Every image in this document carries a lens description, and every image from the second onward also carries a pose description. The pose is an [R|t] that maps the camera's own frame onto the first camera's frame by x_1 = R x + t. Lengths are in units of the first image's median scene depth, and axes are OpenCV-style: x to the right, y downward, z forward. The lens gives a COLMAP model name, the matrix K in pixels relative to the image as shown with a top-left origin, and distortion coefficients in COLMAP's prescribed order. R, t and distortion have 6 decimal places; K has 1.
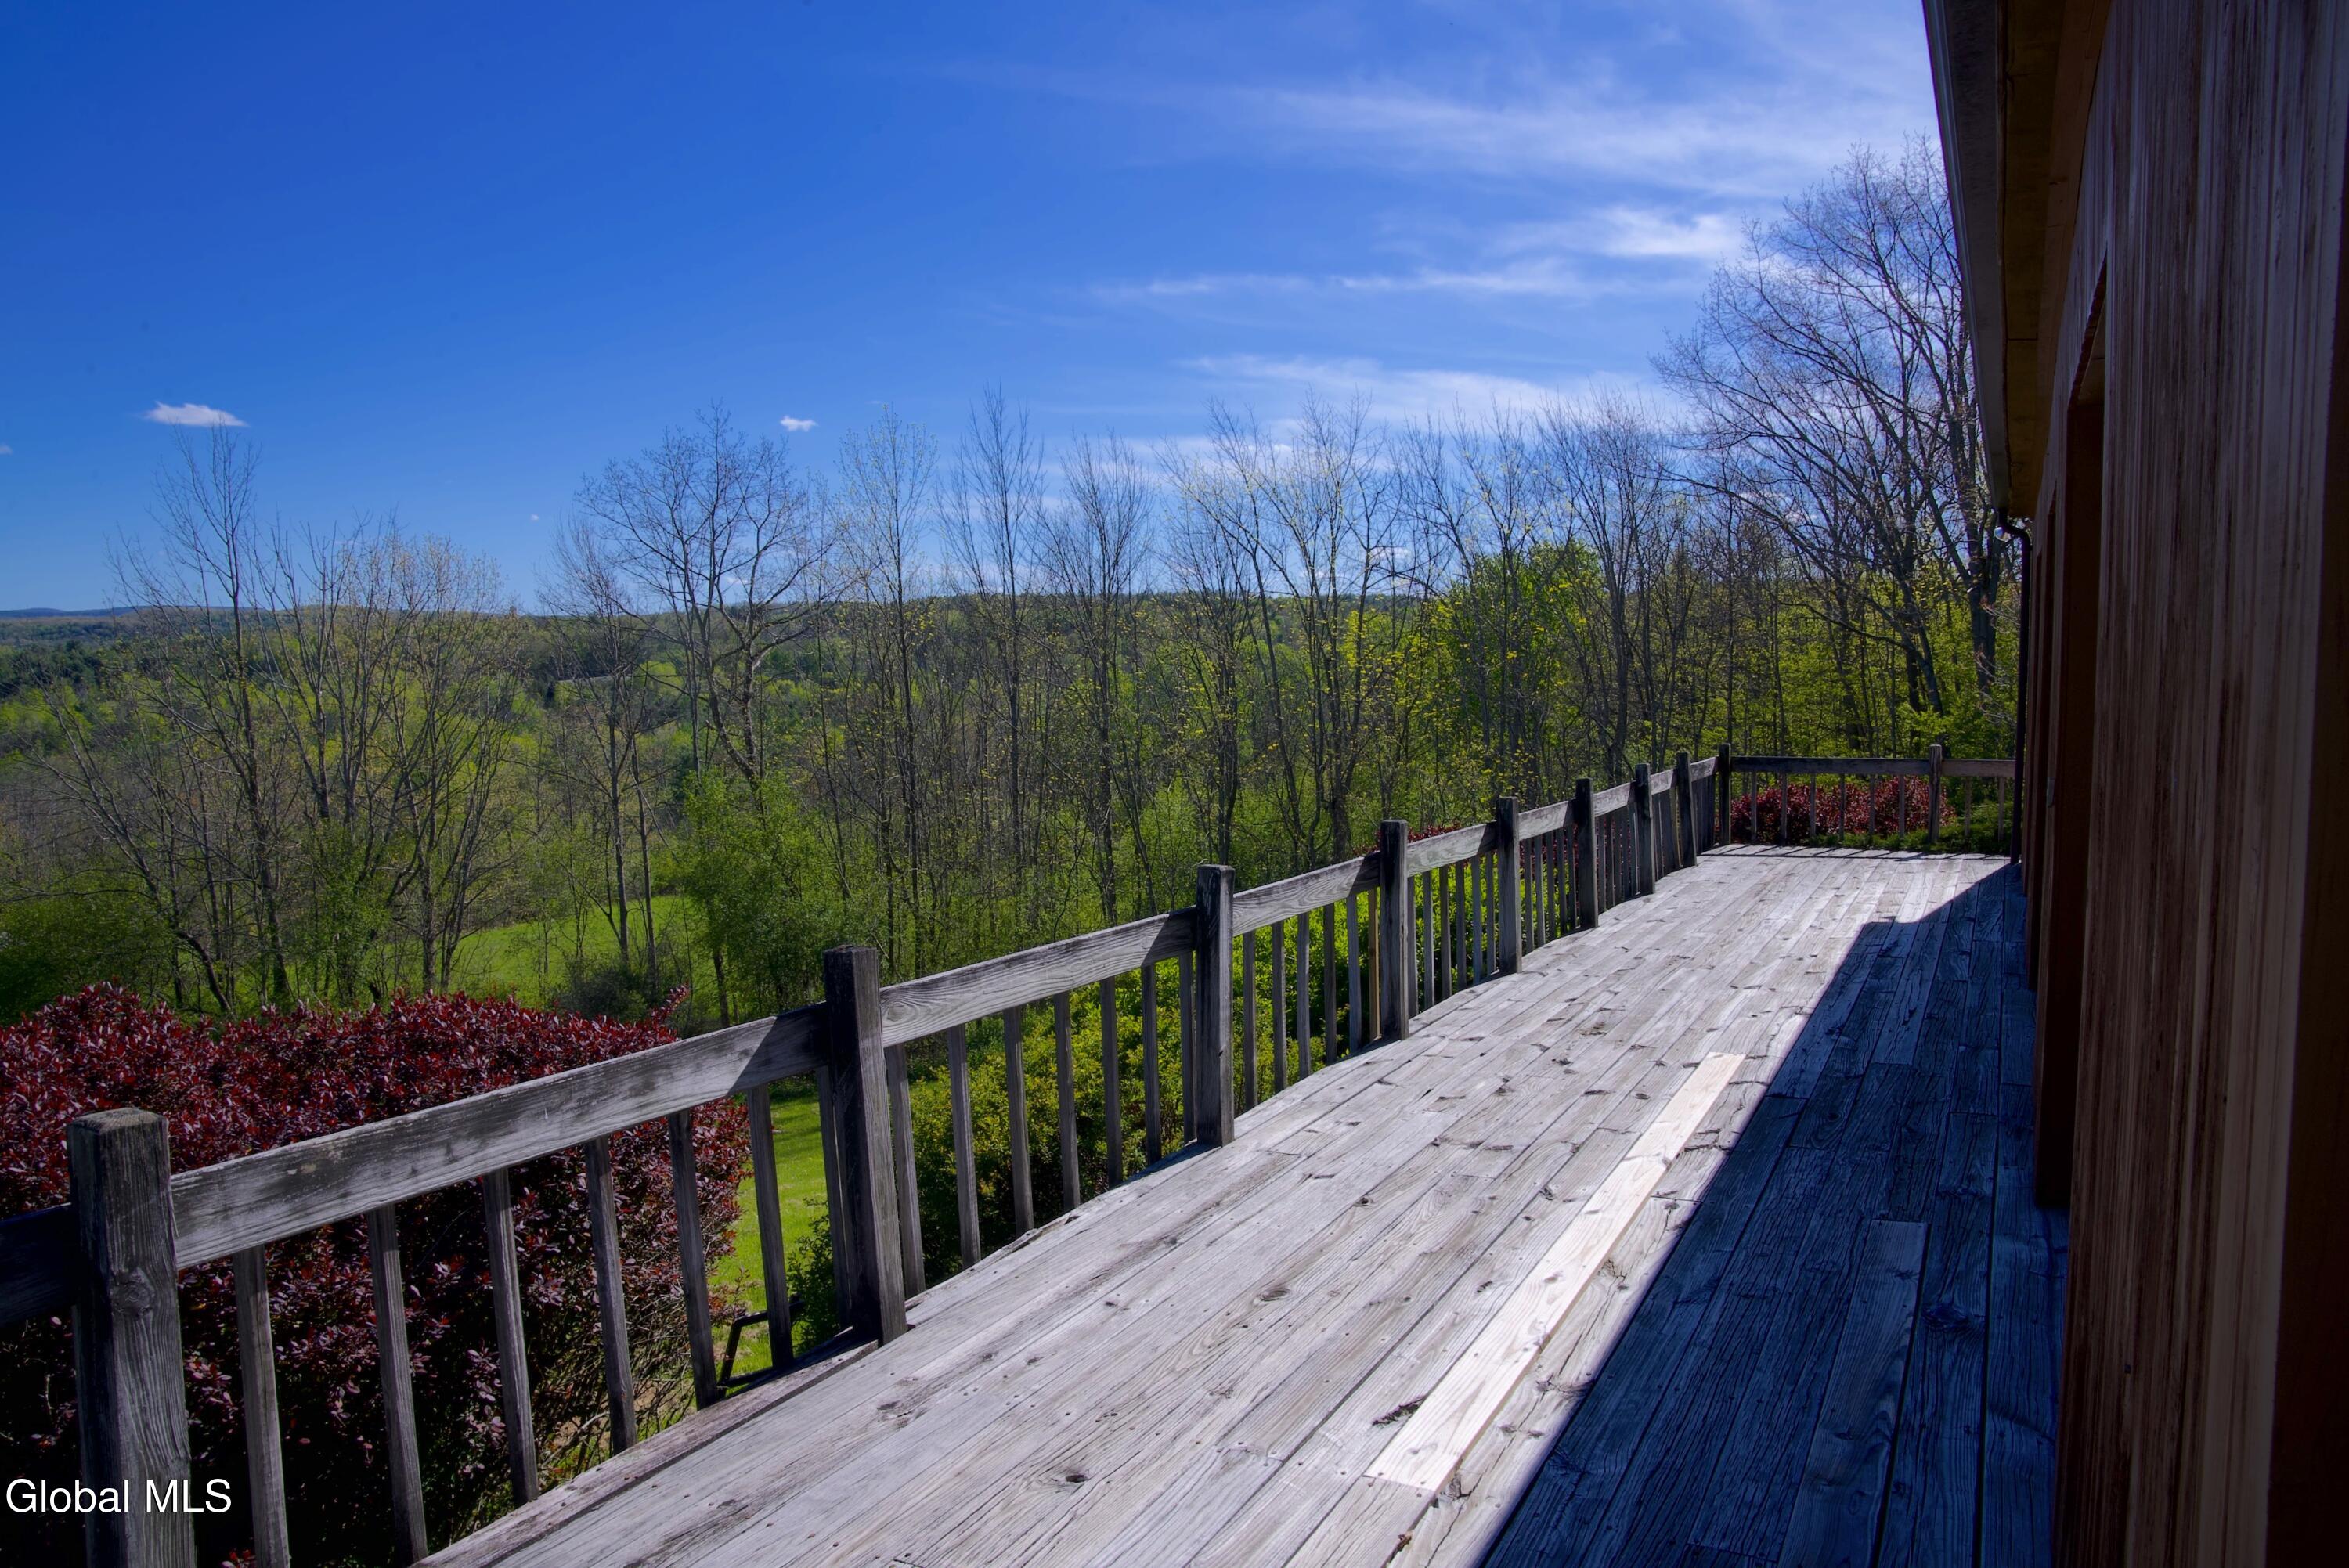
lens RADIAL K [[1630.8, 0, 1187.6], [0, 1630.8, 777.0], [0, 0, 1]] dist [-0.129366, 0.091839]
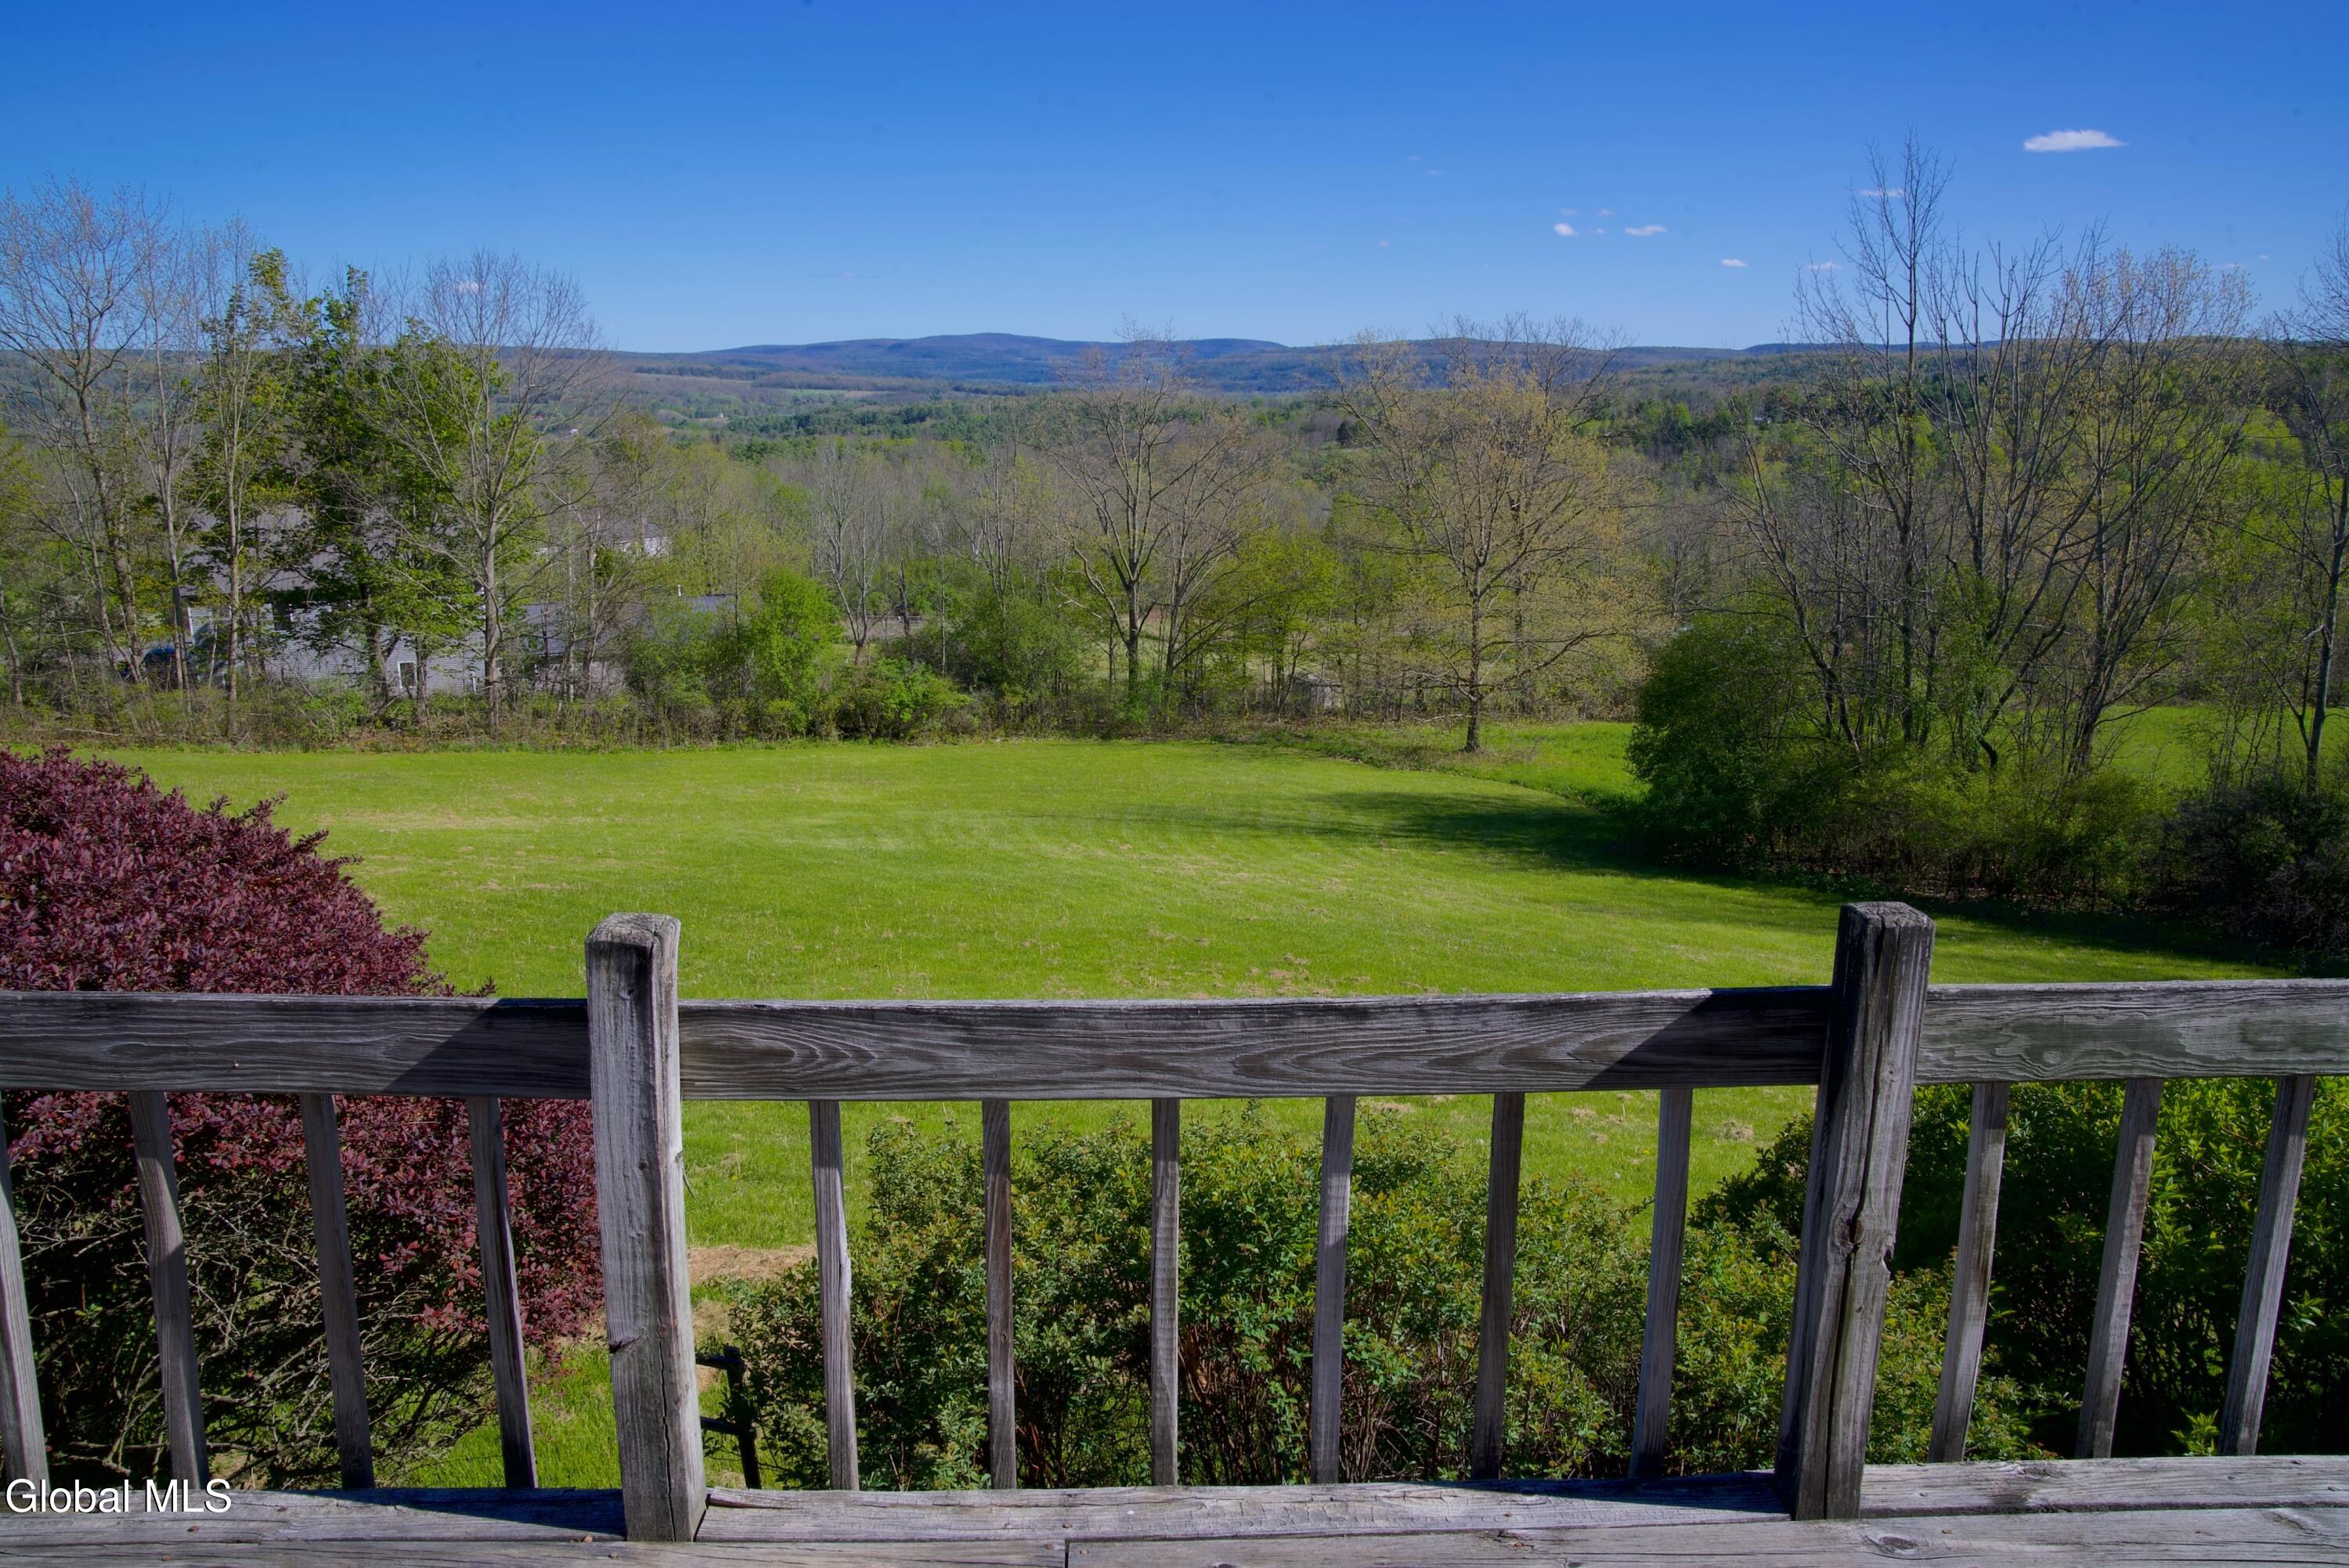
lens RADIAL K [[1630.8, 0, 1170.5], [0, 1630.8, 775.4], [0, 0, 1]] dist [-0.129366, 0.091839]
pose [[0.489583, 0.202004, -0.848235, 0.049589], [-0.060979, 0.978345, 0.197793, -0.009217], [0.869822, -0.045111, 0.491299, 0.121218]]
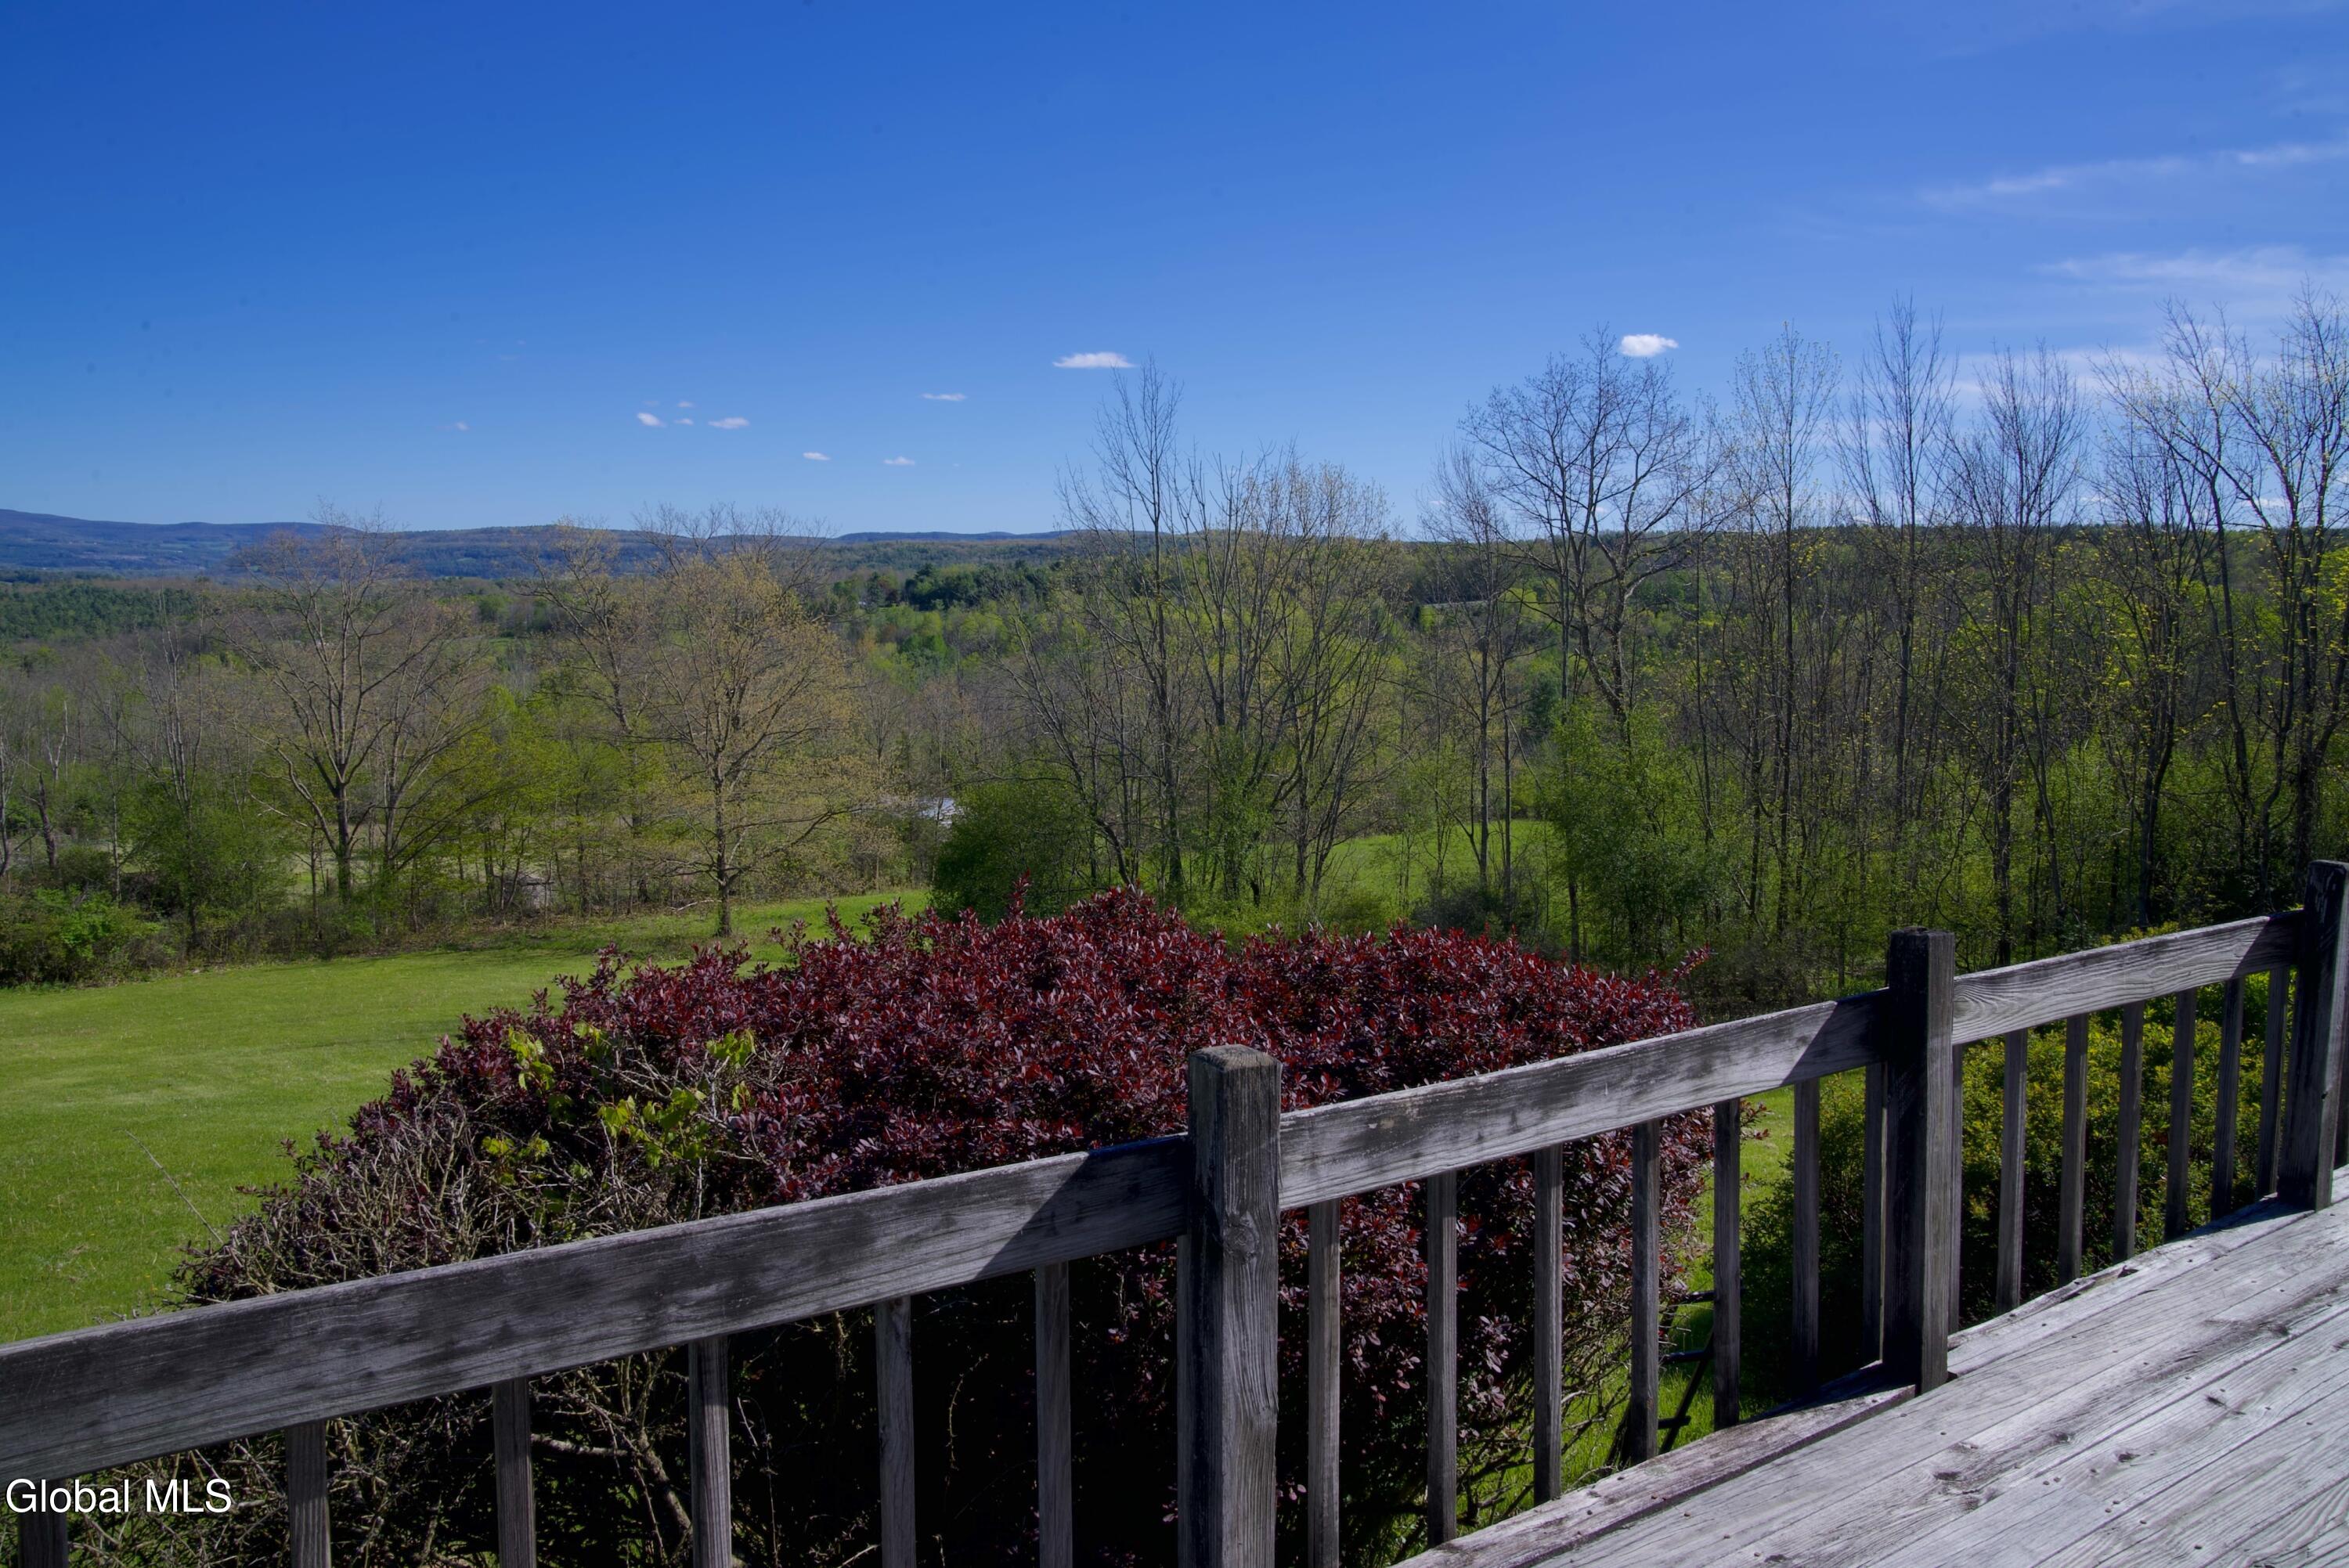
lens RADIAL K [[1630.8, 0, 1179.1], [0, 1630.8, 765.3], [0, 0, 1]] dist [-0.129366, 0.091839]
pose [[0.869060, 0.067284, -0.490110, -0.019680], [-0.049368, 0.997558, 0.049408, -0.000663], [0.492237, -0.018743, 0.870259, 0.009509]]
